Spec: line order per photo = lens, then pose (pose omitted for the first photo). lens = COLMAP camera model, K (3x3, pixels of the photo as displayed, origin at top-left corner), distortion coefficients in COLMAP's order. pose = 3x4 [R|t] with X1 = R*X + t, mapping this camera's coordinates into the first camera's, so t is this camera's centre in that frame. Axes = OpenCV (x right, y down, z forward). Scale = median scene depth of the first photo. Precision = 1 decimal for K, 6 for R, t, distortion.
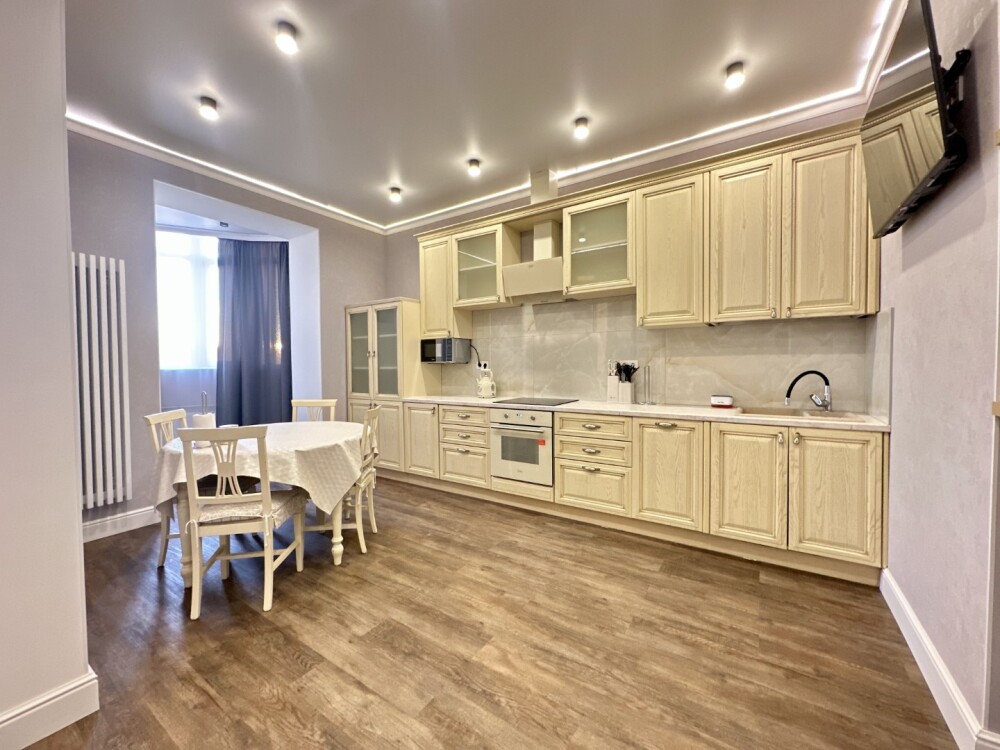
lens RADIAL K [[398.3, 0, 501.5], [0, 398.3, 374.9], [0, 0, 1]] dist [-0.001948, 0.000670]
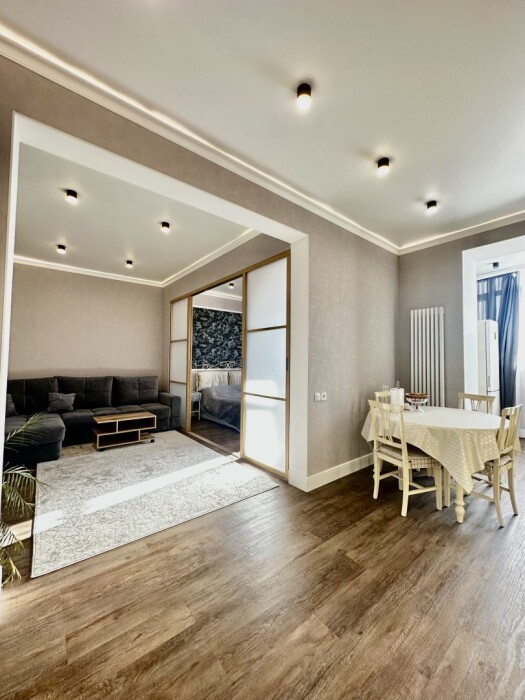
lens RADIAL K [[278.8, 0, 263.4], [0, 278.8, 351.6], [0, 0, 1]] dist [-0.001948, 0.000670]
pose [[-0.305233, -0.025033, -0.951949, 0.415519], [-0.027886, 0.999461, -0.017341, -0.041930], [0.951869, 0.021253, -0.305767, 0.559905]]
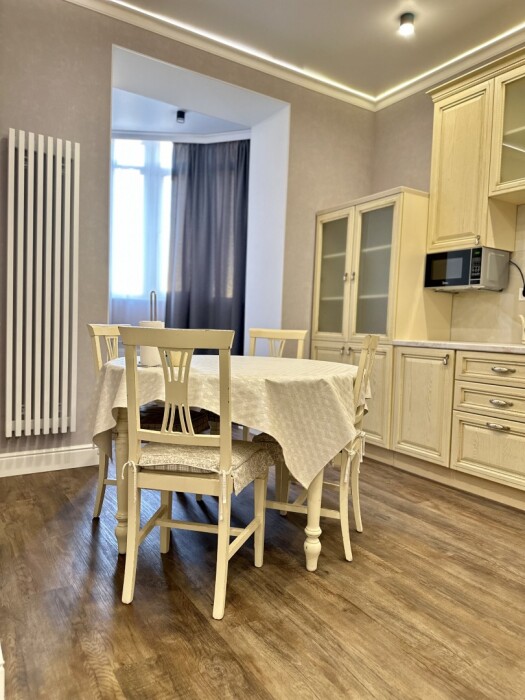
lens RADIAL K [[495.9, 0, 262.4], [0, 495.9, 352.7], [0, 0, 1]] dist [0.053625, -0.060793]
pose [[0.911055, 0.063481, -0.407369, -0.133680], [-0.054690, 0.997951, 0.033201, 0.079853], [0.408642, -0.007968, 0.912660, 0.178154]]
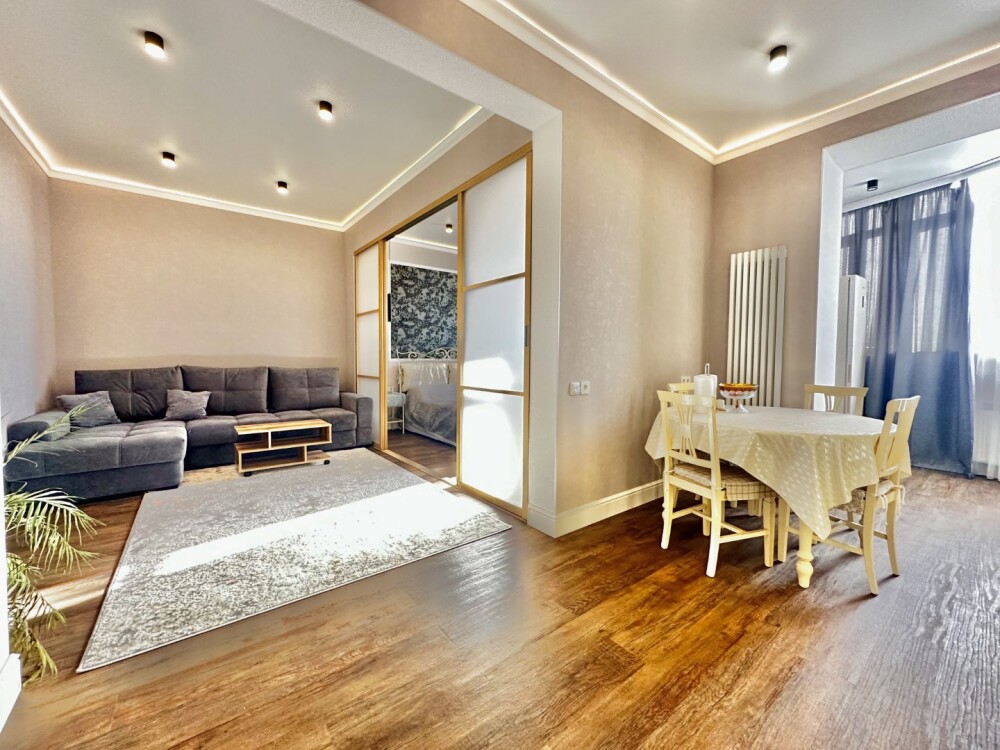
lens RADIAL K [[398.3, 0, 502.9], [0, 398.3, 375.0], [0, 0, 1]] dist [-0.001948, 0.000670]
pose [[-0.321493, 0.046300, -0.945779, 0.294364], [-0.026102, 0.997991, 0.057729, 0.015375], [0.946552, 0.043247, -0.319638, 0.570951]]
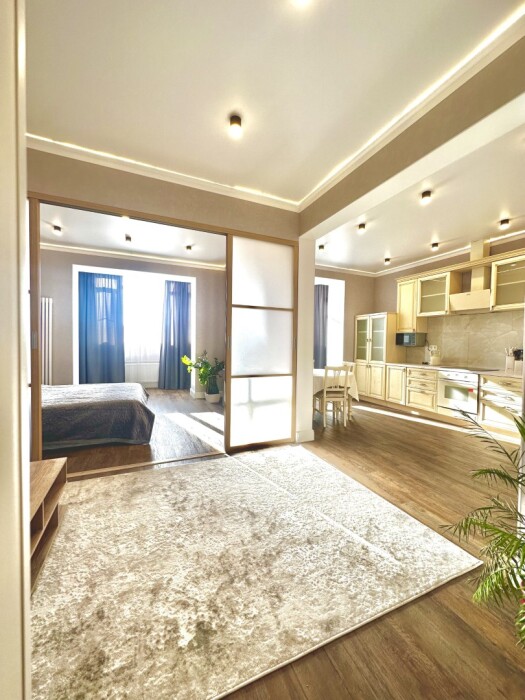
lens RADIAL K [[278.8, 0, 262.0], [0, 278.8, 351.7], [0, 0, 1]] dist [-0.001948, 0.000670]
pose [[0.843241, 0.037226, -0.536246, -0.030906], [-0.035003, 0.999284, 0.014327, 0.003098], [0.536396, 0.006689, 0.843940, -0.625294]]
